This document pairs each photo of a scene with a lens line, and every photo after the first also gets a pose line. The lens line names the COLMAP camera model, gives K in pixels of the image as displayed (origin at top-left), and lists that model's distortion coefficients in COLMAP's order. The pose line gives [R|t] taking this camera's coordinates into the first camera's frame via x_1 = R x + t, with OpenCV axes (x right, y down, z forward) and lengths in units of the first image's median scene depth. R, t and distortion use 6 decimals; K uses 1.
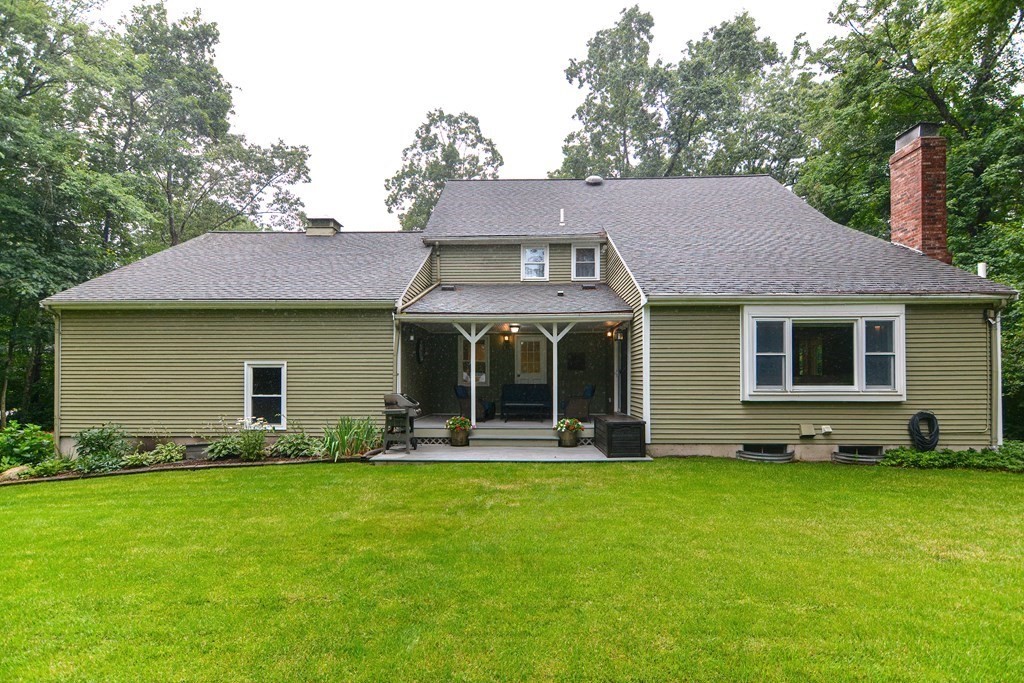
lens RADIAL K [[499.8, 0, 513.2], [0, 499.8, 382.6], [0, 0, 1]] dist [0.000046, -0.000033]
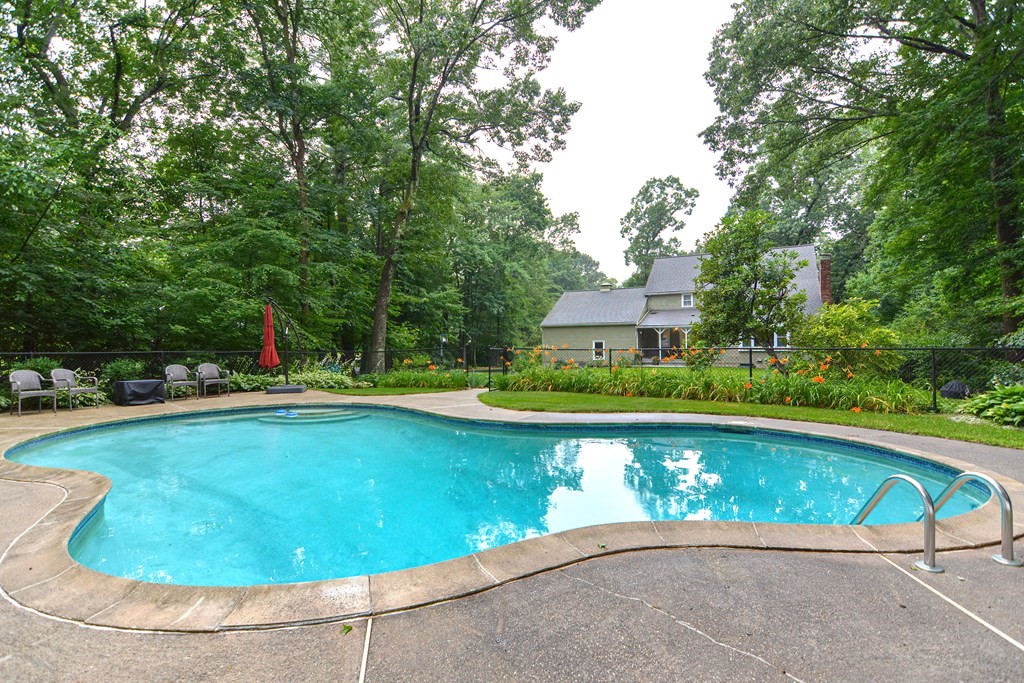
lens RADIAL K [[489.8, 0, 512.0], [0, 489.8, 341.5], [0, 0, 1]] dist [0.000086, -0.000168]
pose [[0.902556, -0.008626, -0.430487, 0.127138], [0.008665, 0.999961, -0.001872, -0.009270], [0.430486, -0.002041, 0.902595, -0.691697]]
